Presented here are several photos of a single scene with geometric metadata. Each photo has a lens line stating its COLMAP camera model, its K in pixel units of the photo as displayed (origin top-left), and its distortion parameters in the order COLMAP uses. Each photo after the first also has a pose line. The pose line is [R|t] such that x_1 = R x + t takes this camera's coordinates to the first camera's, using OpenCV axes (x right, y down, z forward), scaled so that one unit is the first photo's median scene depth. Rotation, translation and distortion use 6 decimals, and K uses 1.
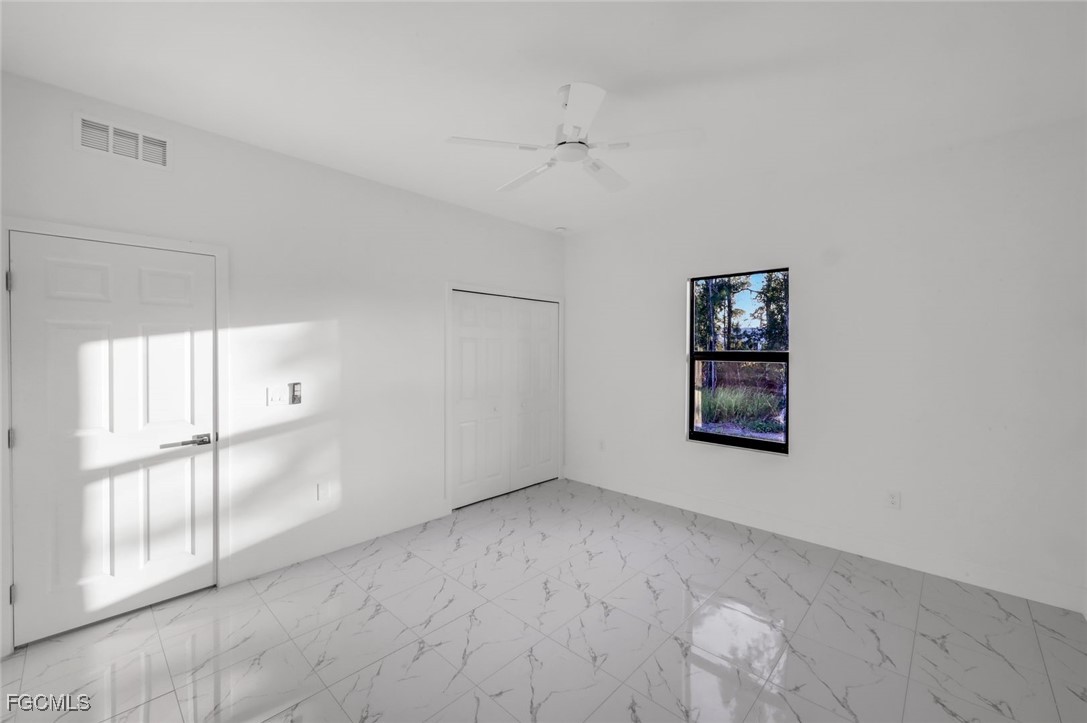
lens RADIAL K [[450.5, 0, 538.7], [0, 450.5, 347.3], [0, 0, 1]] dist [-0.002661, -0.000405]
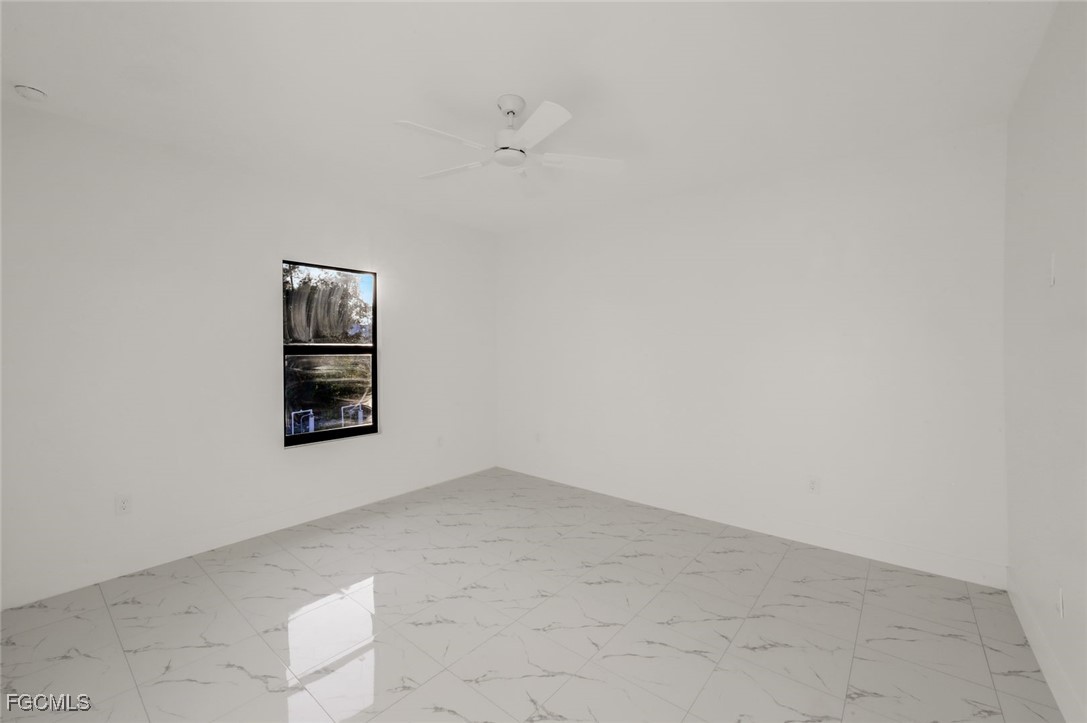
lens RADIAL K [[450.5, 0, 538.7], [0, 450.5, 347.3], [0, 0, 1]] dist [-0.002661, -0.000405]
pose [[-0.076128, -0.001566, 0.997097, -0.709850], [-0.004082, 0.999991, 0.001259, 0.013679], [-0.997090, -0.003974, -0.076133, 0.729227]]
